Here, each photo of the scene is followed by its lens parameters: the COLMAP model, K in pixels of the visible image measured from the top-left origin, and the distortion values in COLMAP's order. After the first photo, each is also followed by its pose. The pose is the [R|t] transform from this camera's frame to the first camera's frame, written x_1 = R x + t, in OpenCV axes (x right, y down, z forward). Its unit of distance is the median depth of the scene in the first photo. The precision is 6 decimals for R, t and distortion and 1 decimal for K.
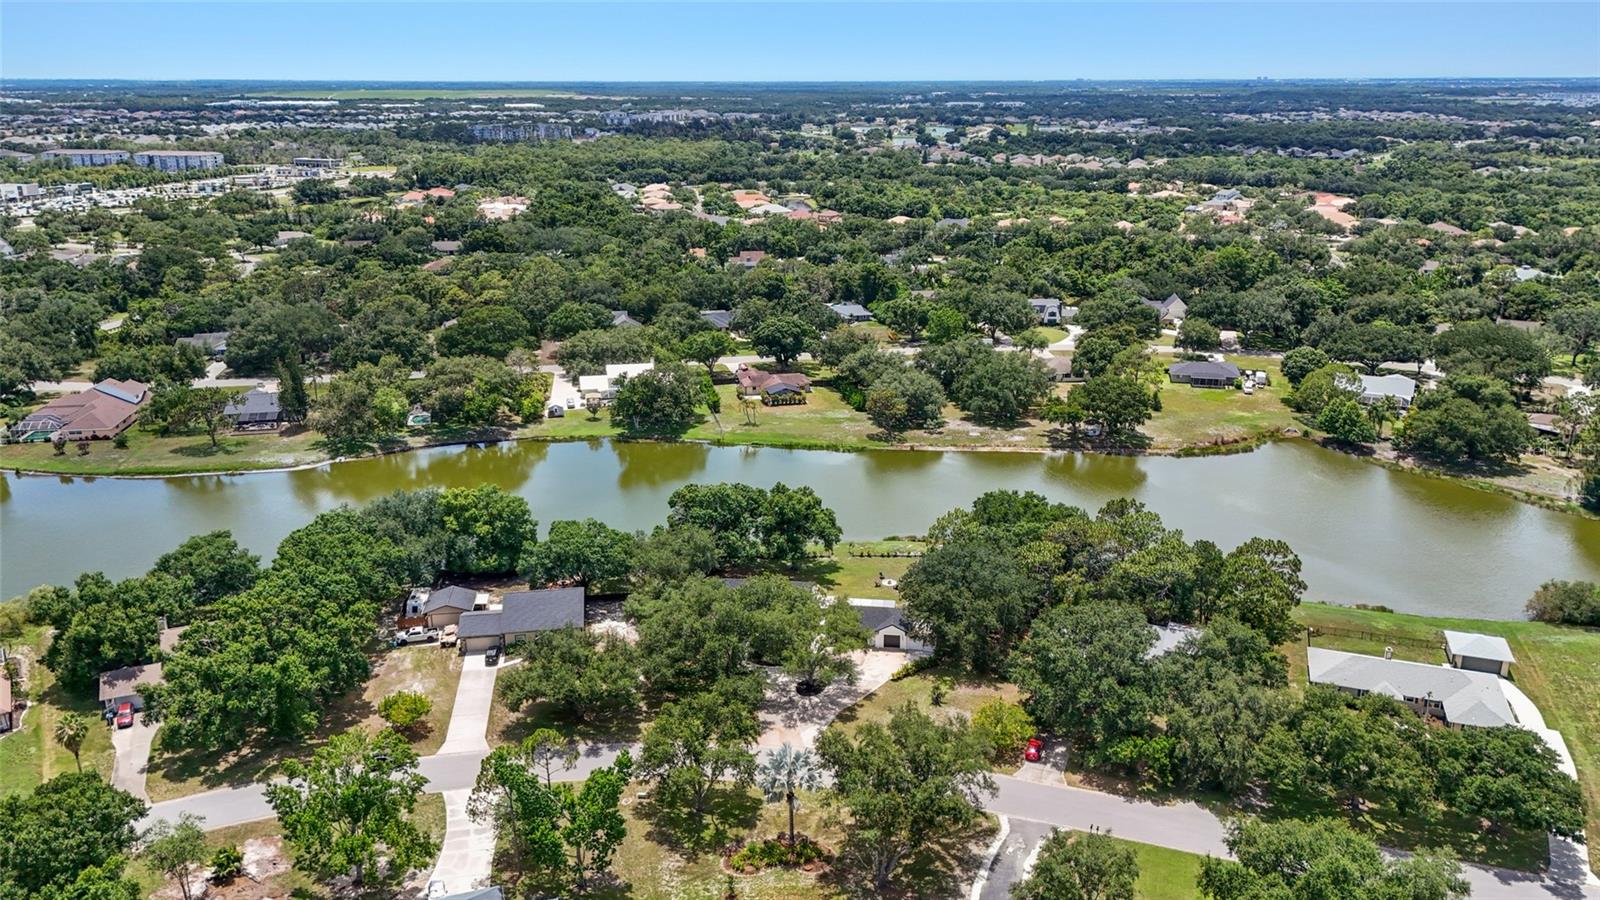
lens RADIAL K [[1154.7, 0, 793.2], [0, 1154.7, 459.1], [0, 0, 1]] dist [0.034361, -0.009430]
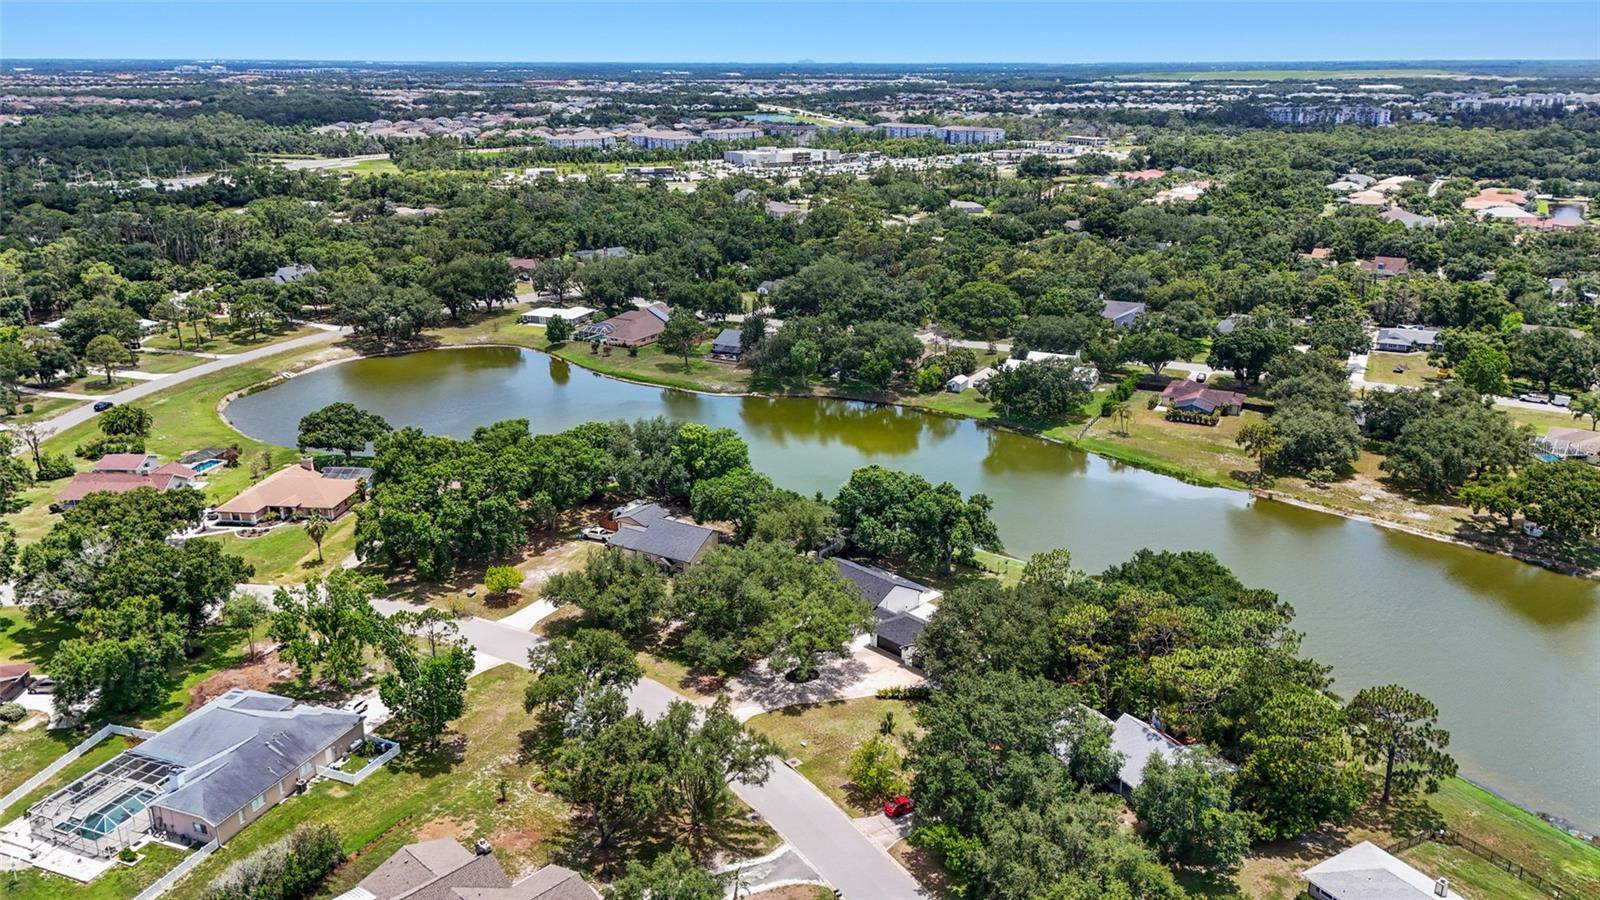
lens RADIAL K [[1154.7, 0, 803.4], [0, 1154.7, 445.1], [0, 0, 1]] dist [0.034361, -0.009430]
pose [[0.779339, 0.196862, -0.594874, 0.315335], [-0.194667, 0.978456, 0.068769, -0.035424], [0.595596, 0.062208, 0.800872, 0.109079]]
